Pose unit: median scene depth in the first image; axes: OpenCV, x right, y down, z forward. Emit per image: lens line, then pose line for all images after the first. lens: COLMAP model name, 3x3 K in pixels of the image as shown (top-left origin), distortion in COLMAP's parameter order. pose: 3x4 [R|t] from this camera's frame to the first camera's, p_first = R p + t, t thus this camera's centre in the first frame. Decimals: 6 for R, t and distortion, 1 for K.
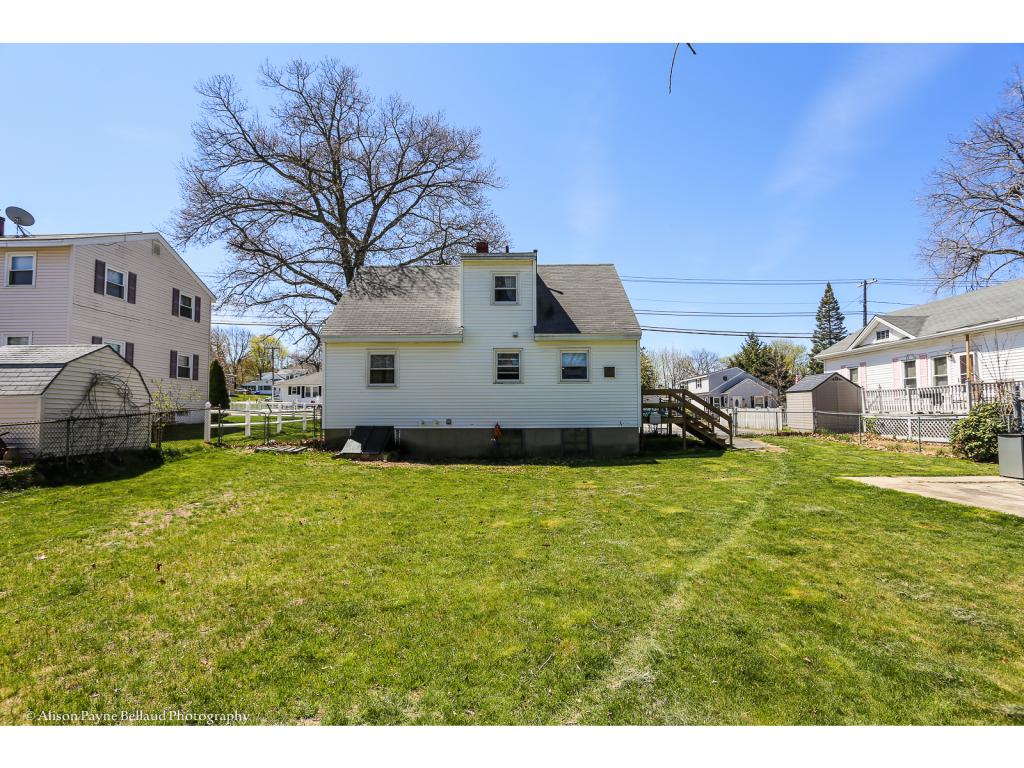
lens RADIAL K [[493.6, 0, 504.0], [0, 493.6, 386.6], [0, 0, 1]] dist [-0.067353, 0.021076]
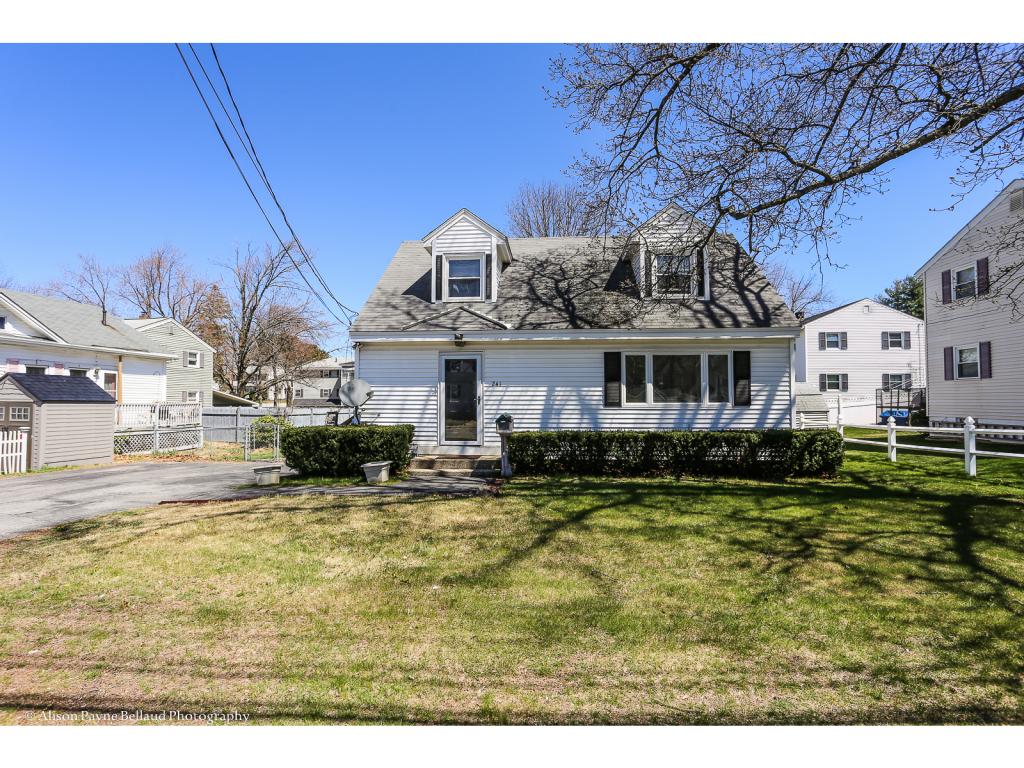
lens RADIAL K [[493.6, 0, 504.0], [0, 493.6, 386.6], [0, 0, 1]] dist [-0.067353, 0.021076]
pose [[-0.993877, 0.002889, 0.110455, 0.011752], [-0.006851, 0.996123, -0.087707, 0.048886], [-0.110280, -0.087927, -0.990004, 2.068712]]
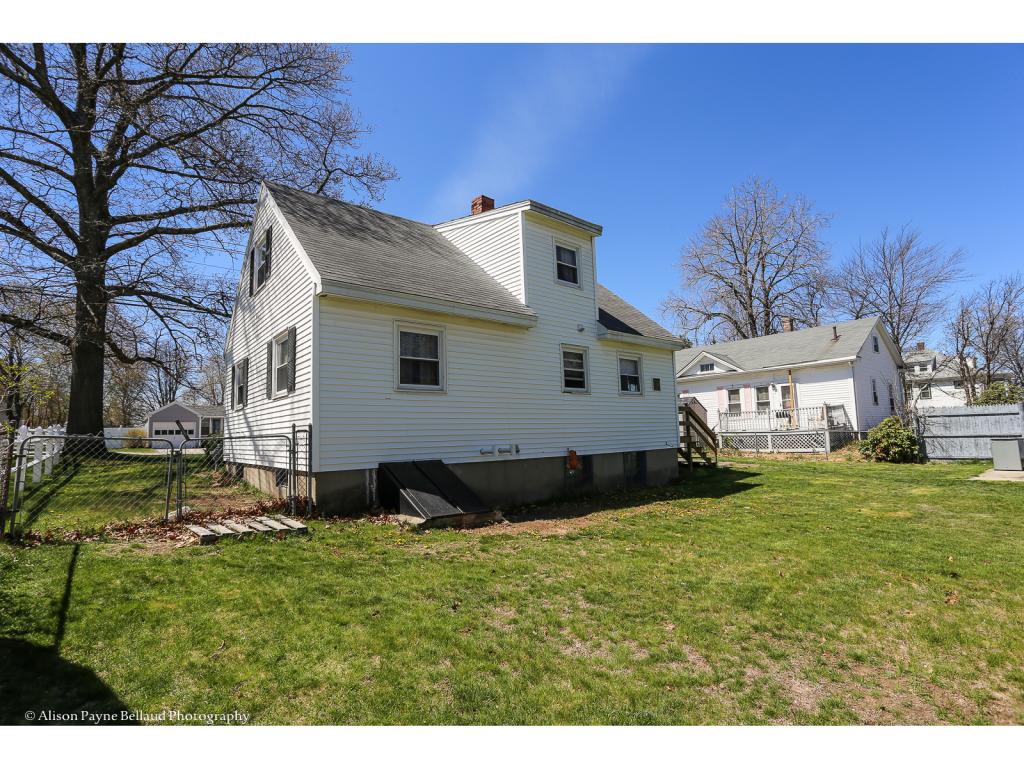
lens RADIAL K [[493.6, 0, 504.0], [0, 493.6, 386.6], [0, 0, 1]] dist [-0.067353, 0.021076]
pose [[0.772753, 0.046715, 0.632985, -0.515337], [-0.009685, 0.998040, -0.061833, 0.028708], [-0.634632, 0.041651, 0.771691, 0.492720]]
